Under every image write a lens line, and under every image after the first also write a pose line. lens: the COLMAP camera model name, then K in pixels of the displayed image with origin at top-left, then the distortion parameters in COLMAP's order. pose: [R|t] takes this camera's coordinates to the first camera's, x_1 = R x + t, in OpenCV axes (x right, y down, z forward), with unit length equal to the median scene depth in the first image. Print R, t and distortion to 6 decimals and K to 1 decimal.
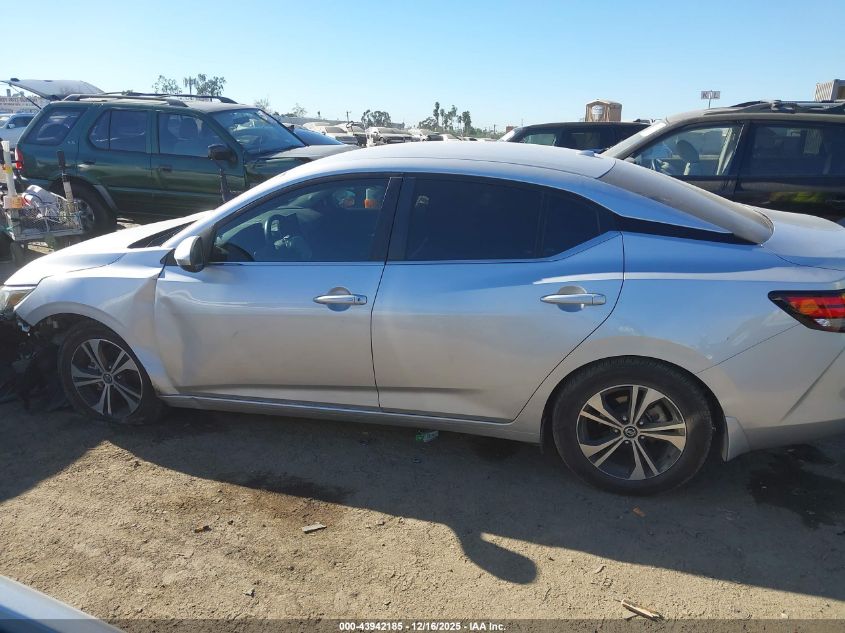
lens RADIAL K [[651.7, 0, 423.7], [0, 651.7, 315.0], [0, 0, 1]] dist [0.003038, 0.001533]
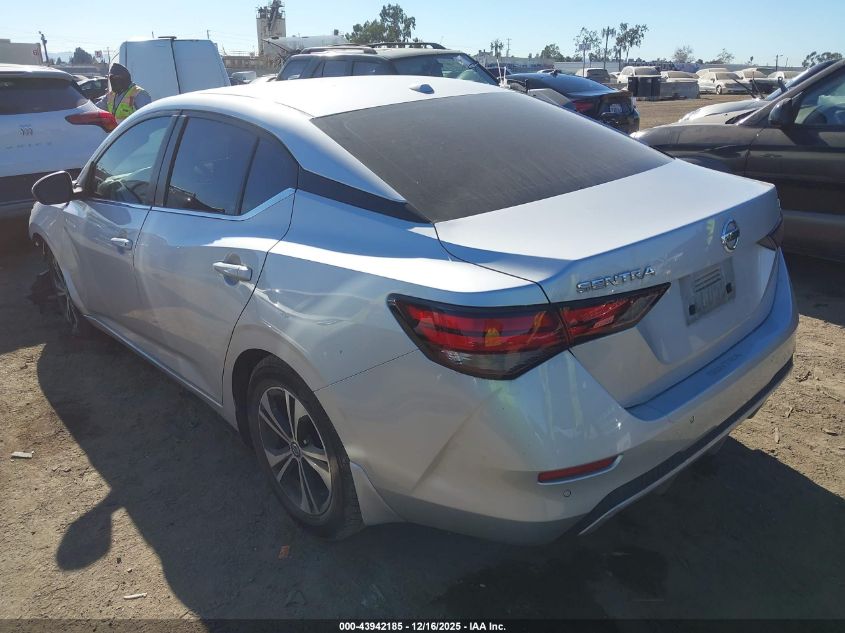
lens RADIAL K [[651.7, 0, 424.1], [0, 651.7, 317.8], [0, 0, 1]] dist [0.003038, 0.001533]
pose [[0.839923, 0.161535, -0.518108, 0.833462], [-0.123656, 0.986527, 0.107113, -0.079156], [0.528430, -0.025900, 0.848582, 0.427952]]
